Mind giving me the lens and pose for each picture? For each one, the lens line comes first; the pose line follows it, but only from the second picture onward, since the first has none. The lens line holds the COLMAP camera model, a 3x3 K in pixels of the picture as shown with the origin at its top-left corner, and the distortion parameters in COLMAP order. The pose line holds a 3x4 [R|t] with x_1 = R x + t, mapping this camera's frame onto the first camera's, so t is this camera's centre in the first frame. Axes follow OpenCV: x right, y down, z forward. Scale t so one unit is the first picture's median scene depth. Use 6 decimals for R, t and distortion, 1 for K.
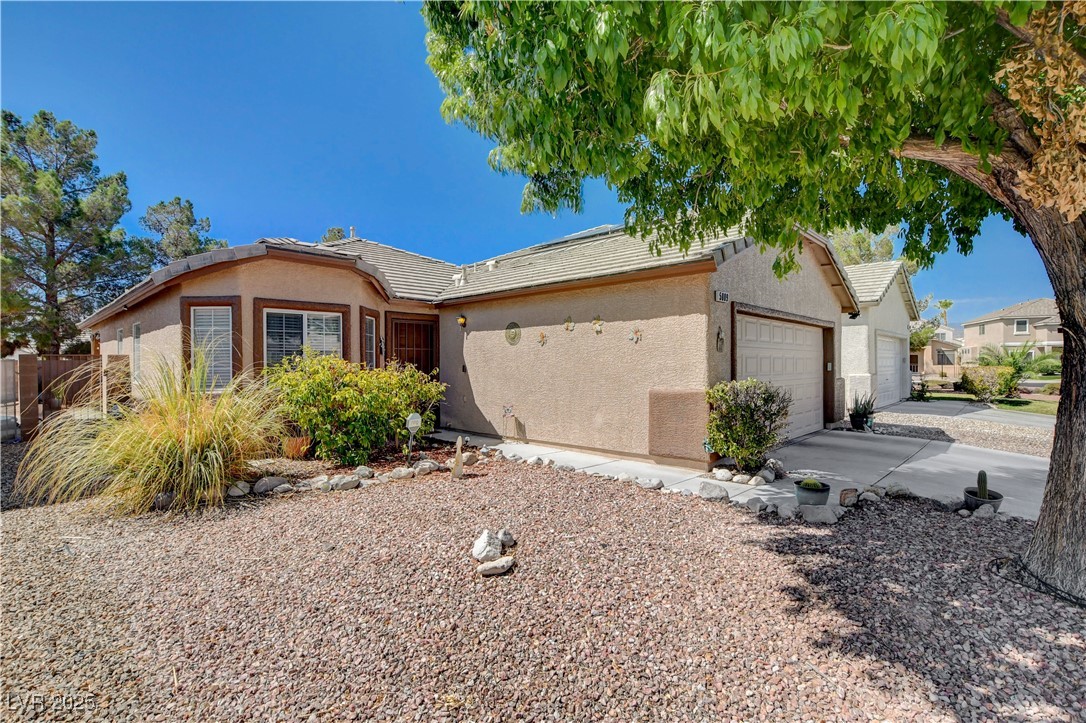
lens RADIAL K [[515.0, 0, 546.1], [0, 515.0, 358.0], [0, 0, 1]] dist [-0.021931, -0.000941]
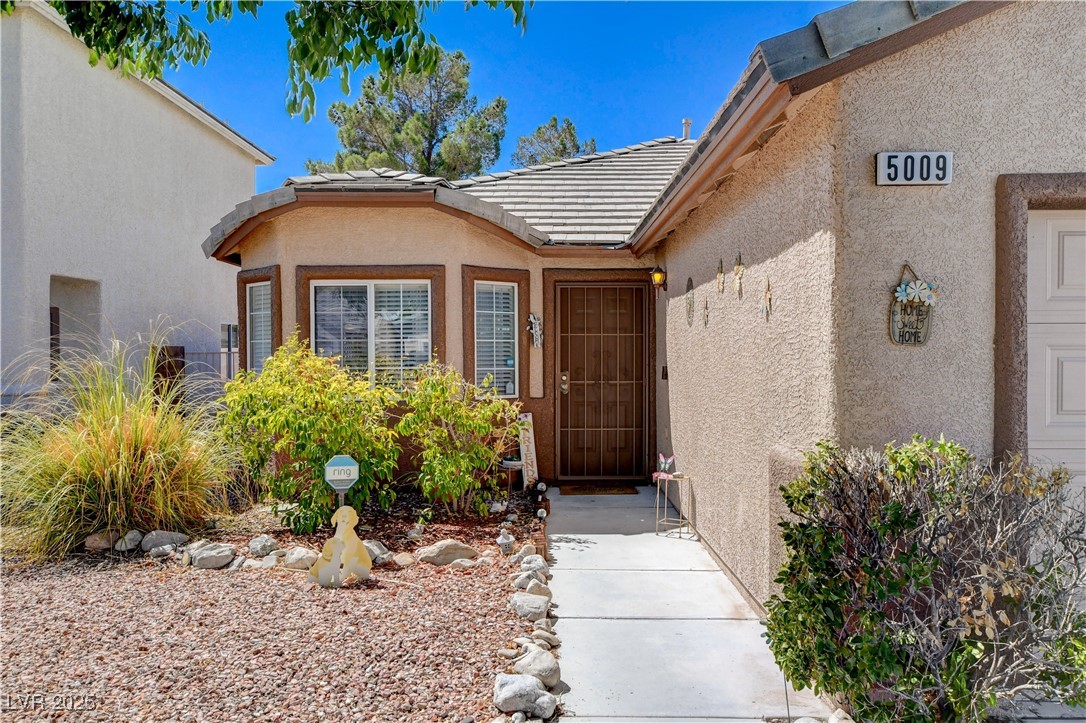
lens RADIAL K [[888.0, 0, 548.0], [0, 888.0, 366.0], [0, 0, 1]] dist [0.005585, 0.001242]
pose [[0.692856, 0.014097, -0.720938, 0.458766], [0.007678, 0.999608, 0.026925, -0.011233], [0.721035, -0.024190, 0.692476, 0.360096]]
